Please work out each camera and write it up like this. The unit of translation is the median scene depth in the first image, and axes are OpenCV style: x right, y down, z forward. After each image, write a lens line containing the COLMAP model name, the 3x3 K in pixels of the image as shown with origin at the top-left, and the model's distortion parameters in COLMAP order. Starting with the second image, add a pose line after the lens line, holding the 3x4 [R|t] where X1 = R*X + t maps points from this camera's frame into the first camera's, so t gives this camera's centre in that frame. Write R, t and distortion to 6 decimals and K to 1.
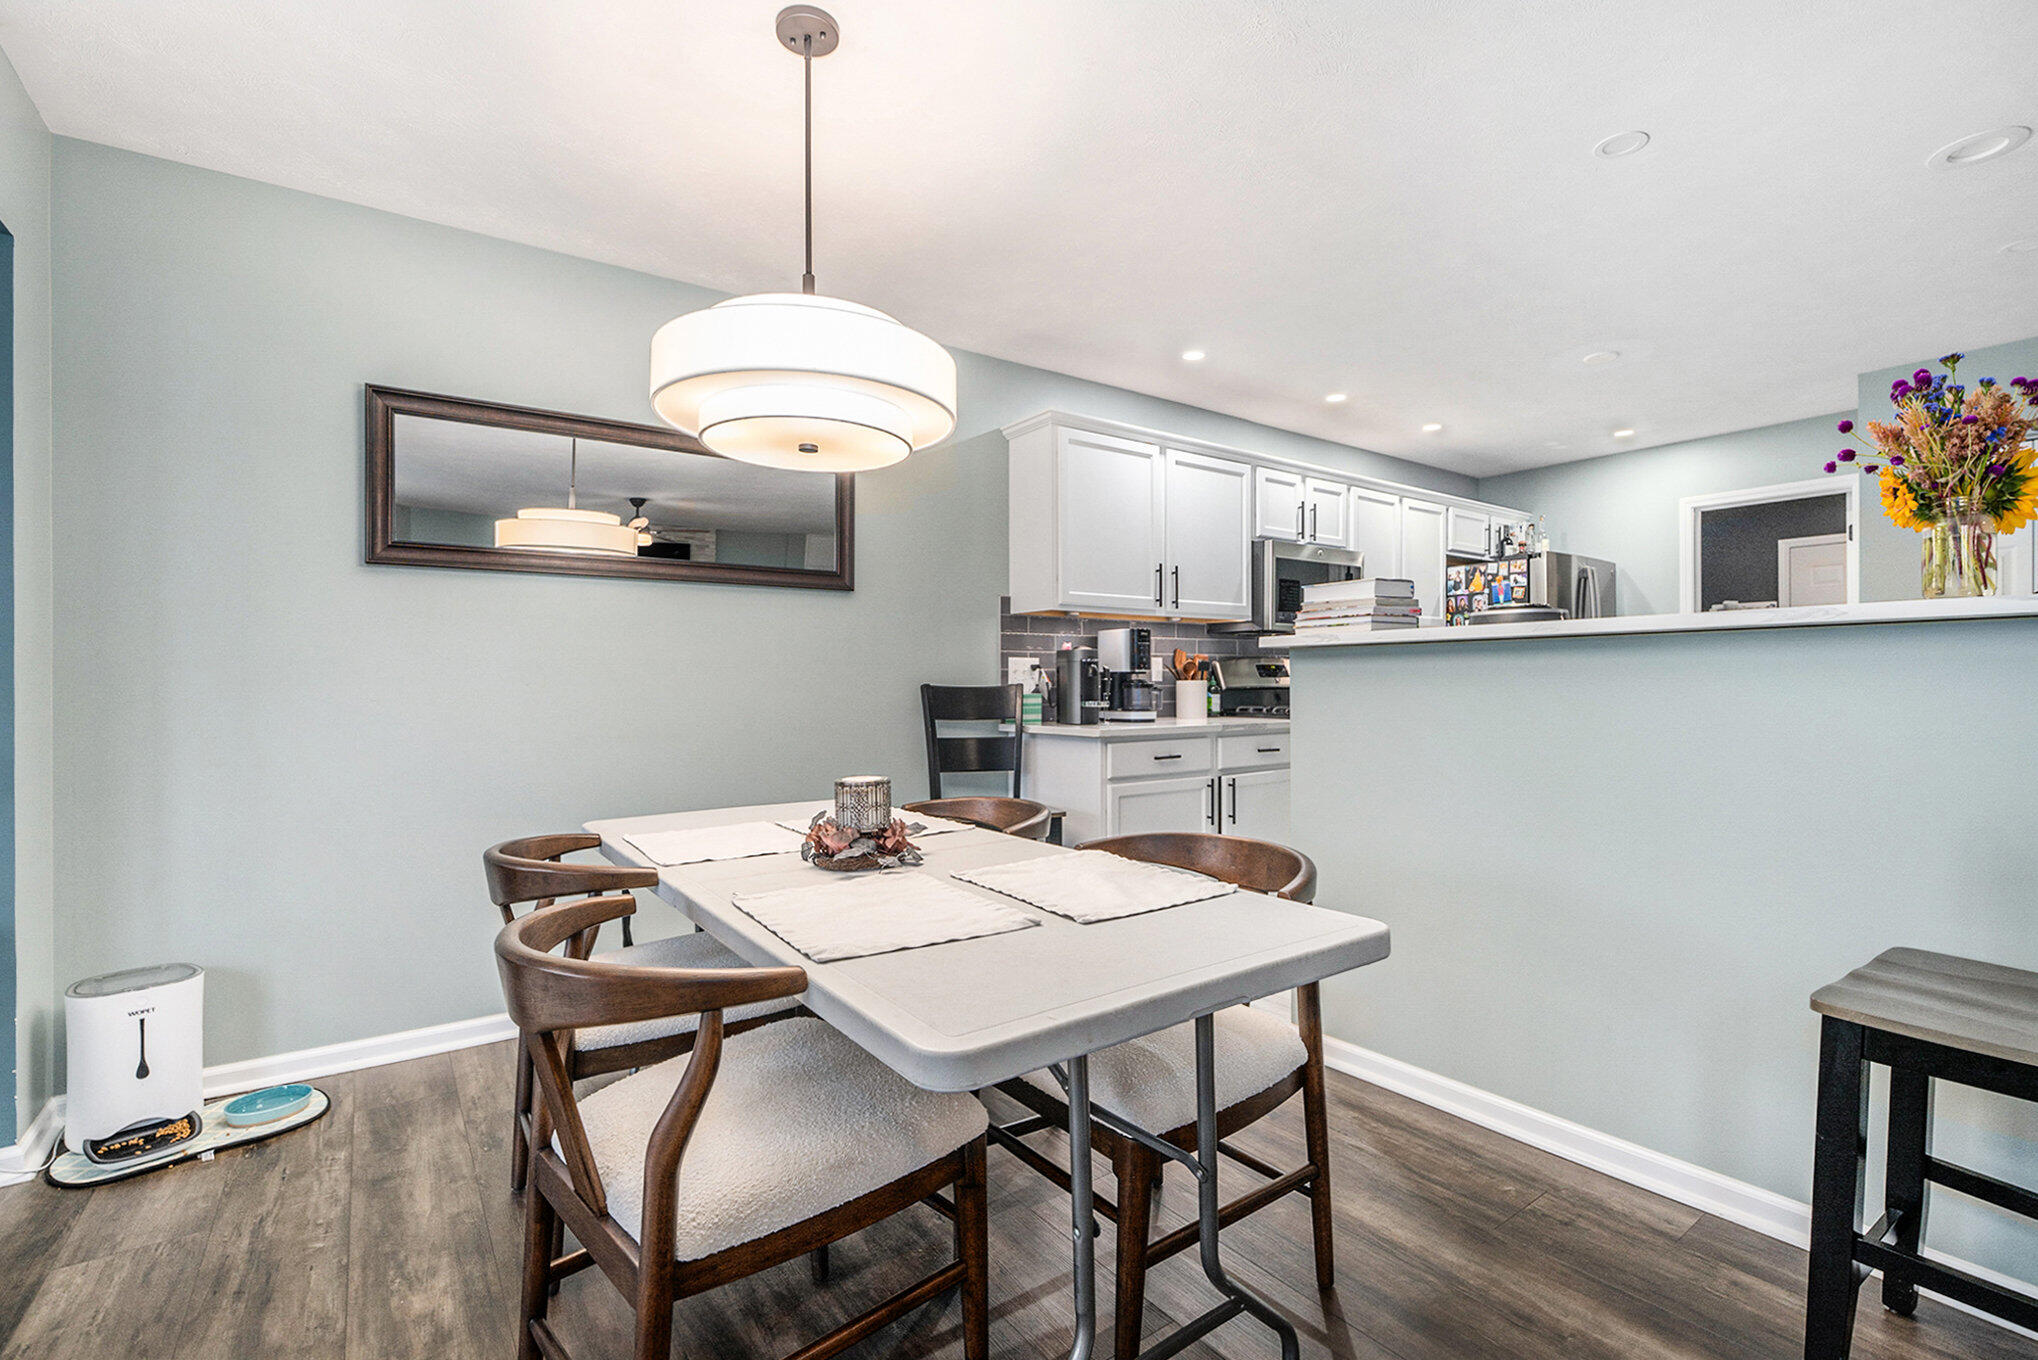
lens RADIAL K [[926.4, 0, 1028.8], [0, 926.4, 684.9], [0, 0, 1]] dist [-0.013986, -0.000559]
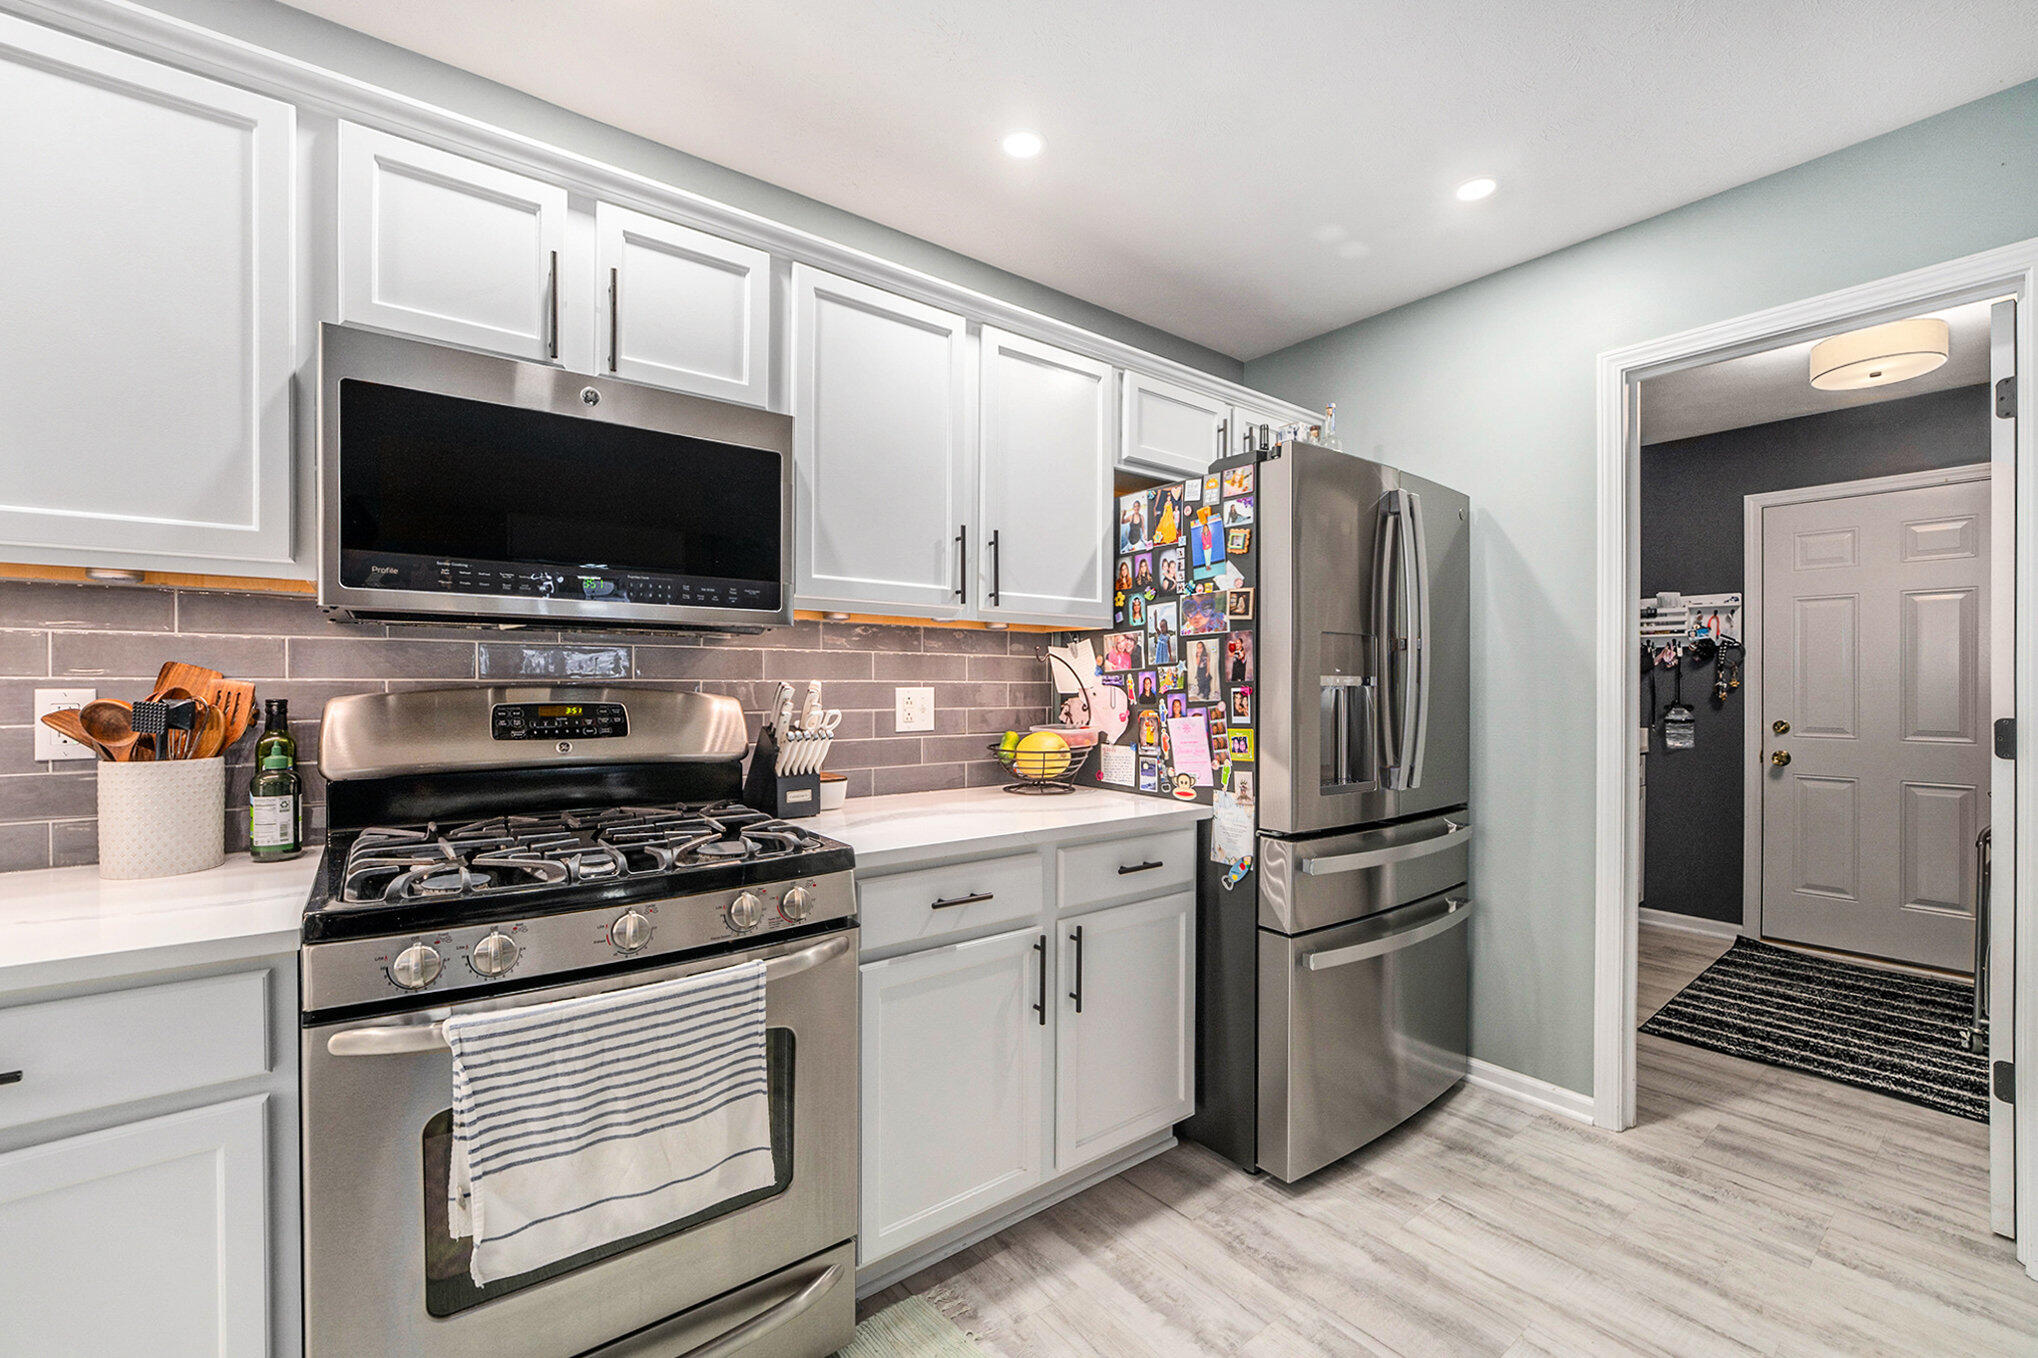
lens RADIAL K [[849.5, 0, 1018.6], [0, 849.5, 679.1], [0, 0, 1]] dist [-0.022494, 0.002680]
pose [[0.999681, 0.009033, 0.023600, 0.401677], [-0.008830, 0.999923, -0.008706, -0.028353], [-0.023677, 0.008495, 0.999684, 0.575506]]
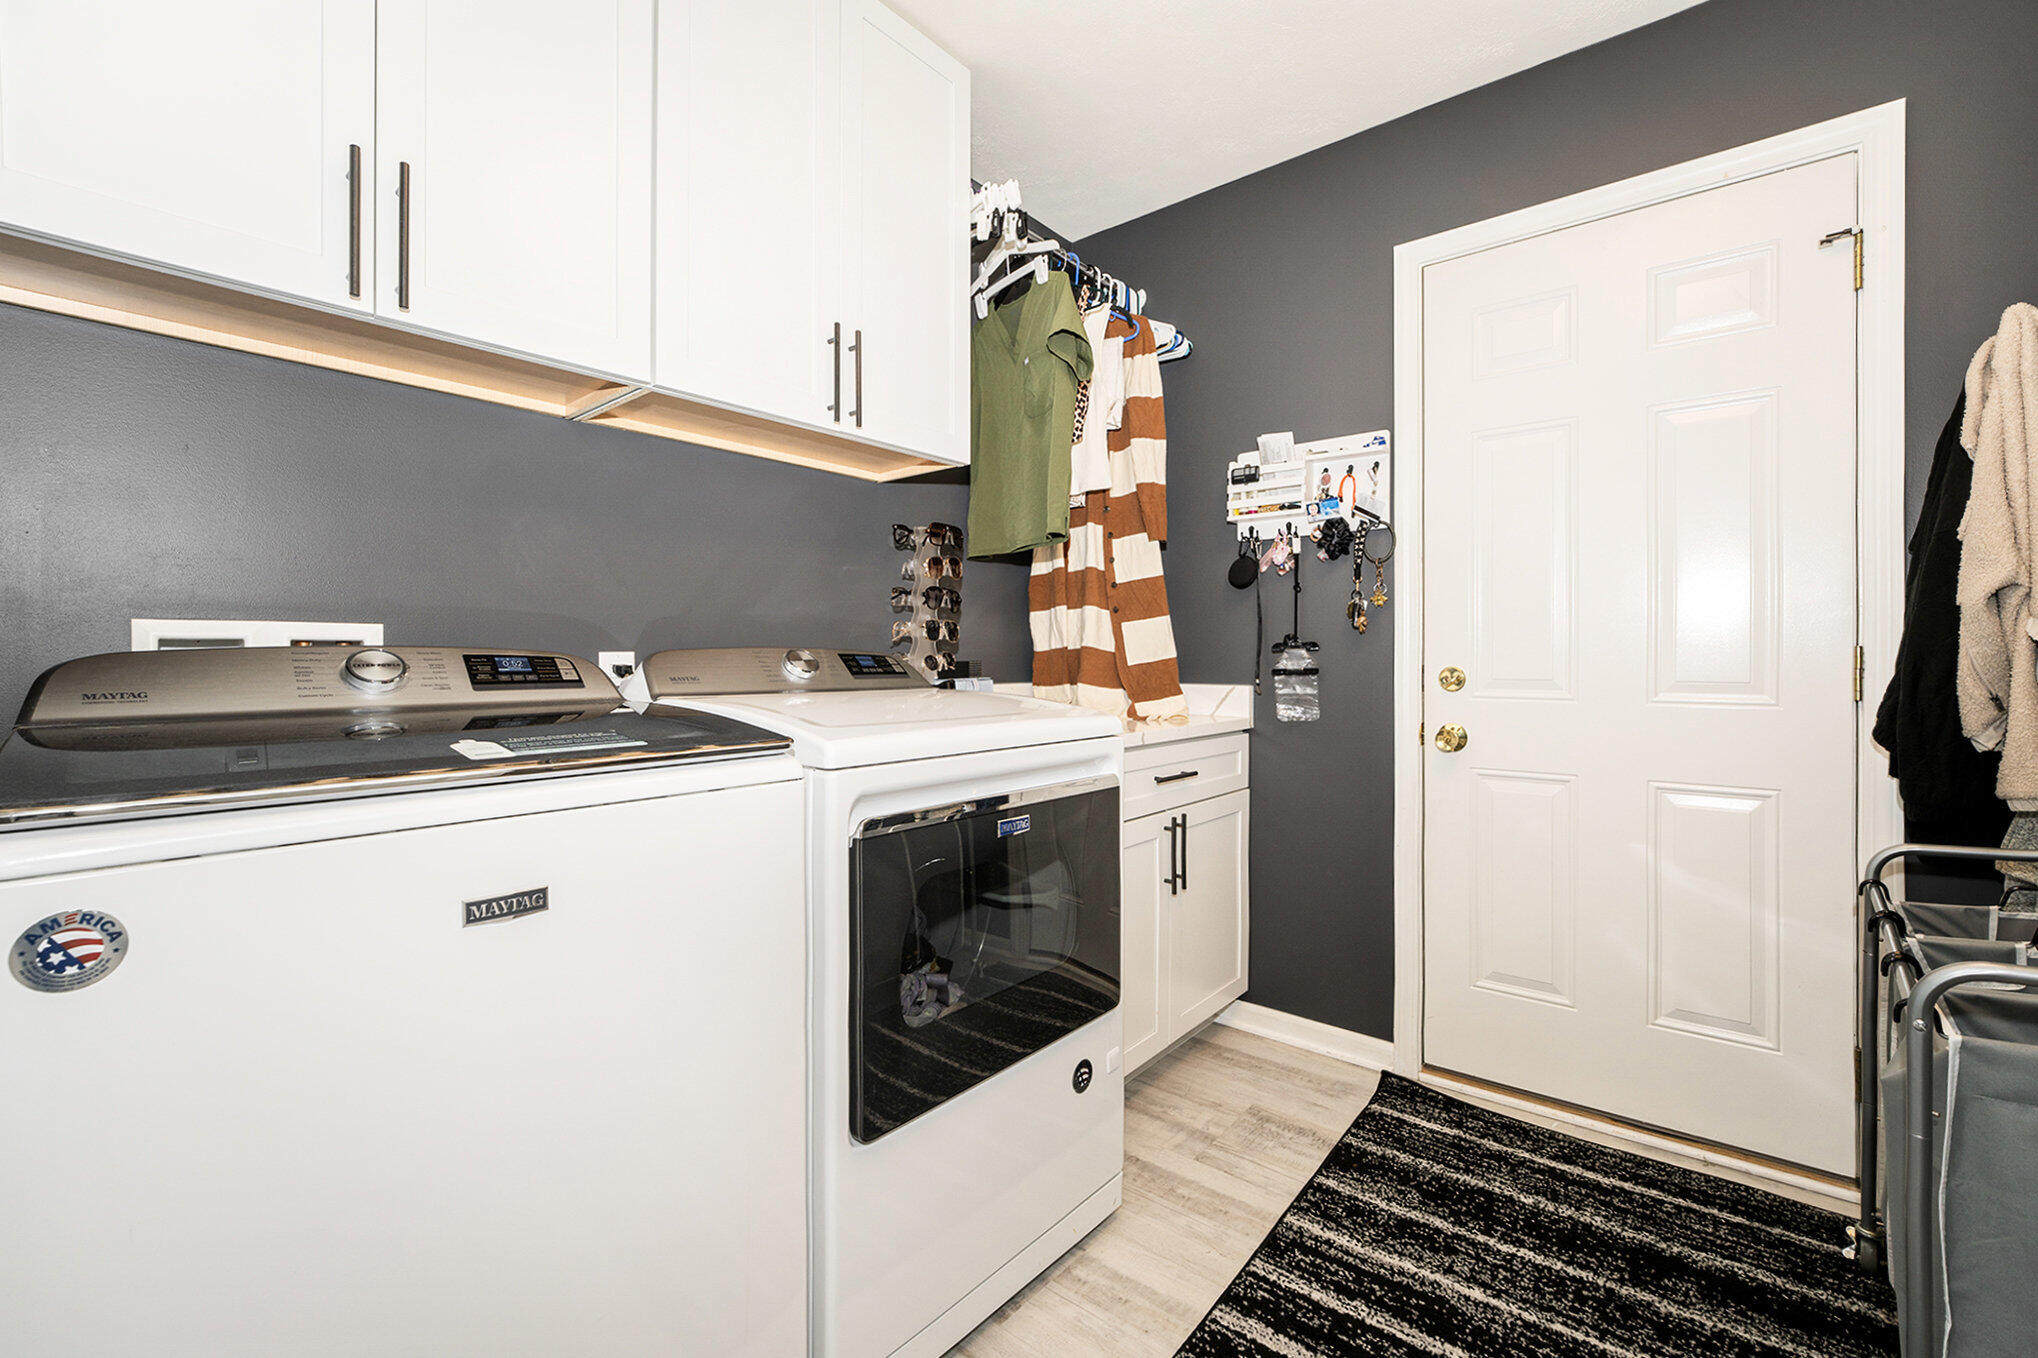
lens RADIAL K [[849.5, 0, 1004.0], [0, 849.5, 670.2], [0, 0, 1]] dist [-0.022494, 0.002680]
pose [[0.973932, 0.009422, 0.226643, 0.796787], [-0.007493, 0.999928, -0.009366, 0.003344], [-0.226715, 0.007423, 0.973933, 0.958860]]
